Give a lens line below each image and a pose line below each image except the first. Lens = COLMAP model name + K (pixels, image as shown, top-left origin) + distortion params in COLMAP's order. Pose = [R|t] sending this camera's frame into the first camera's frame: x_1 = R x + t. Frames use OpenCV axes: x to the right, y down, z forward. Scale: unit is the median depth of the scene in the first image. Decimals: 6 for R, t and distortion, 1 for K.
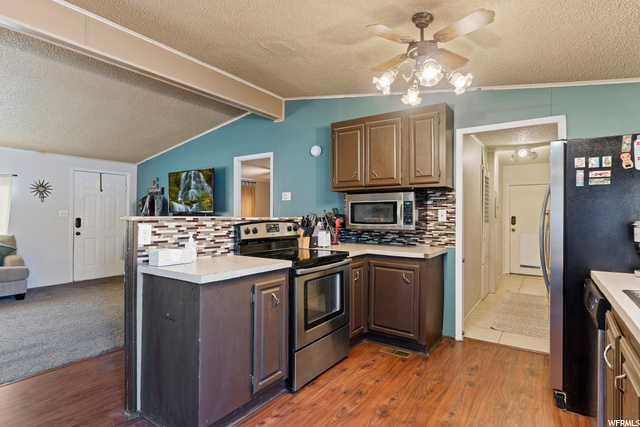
lens RADIAL K [[328.9, 0, 320.0], [0, 328.9, 213.5], [0, 0, 1]] dist [-0.001253, 0.000207]
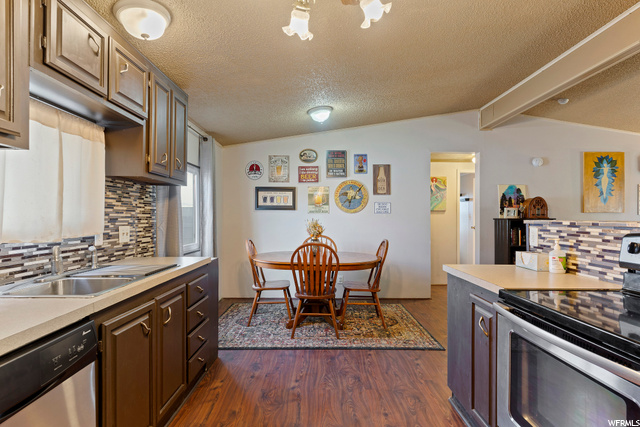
lens RADIAL K [[328.9, 0, 320.0], [0, 328.9, 213.5], [0, 0, 1]] dist [-0.001253, 0.000207]
pose [[-0.820860, -0.013856, -0.570961, 0.264044], [-0.003242, 0.999803, -0.019602, 0.004421], [0.571120, -0.014239, -0.820743, 0.595229]]
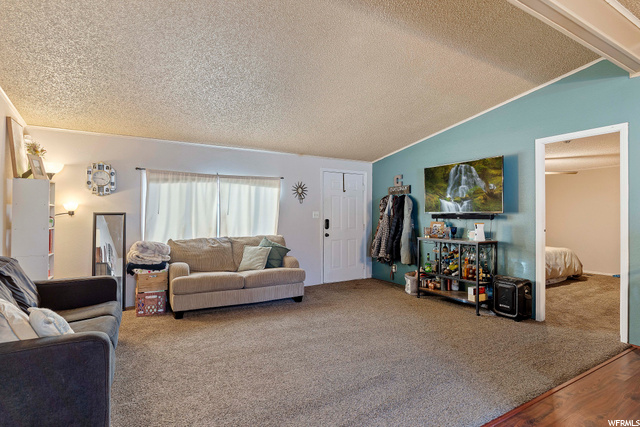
lens RADIAL K [[328.9, 0, 320.0], [0, 328.9, 213.5], [0, 0, 1]] dist [-0.001253, 0.000207]
pose [[0.905342, -0.002347, -0.424678, -0.388686], [0.001354, 0.999996, -0.002640, -0.001306], [0.424682, 0.001815, 0.905341, 0.116266]]
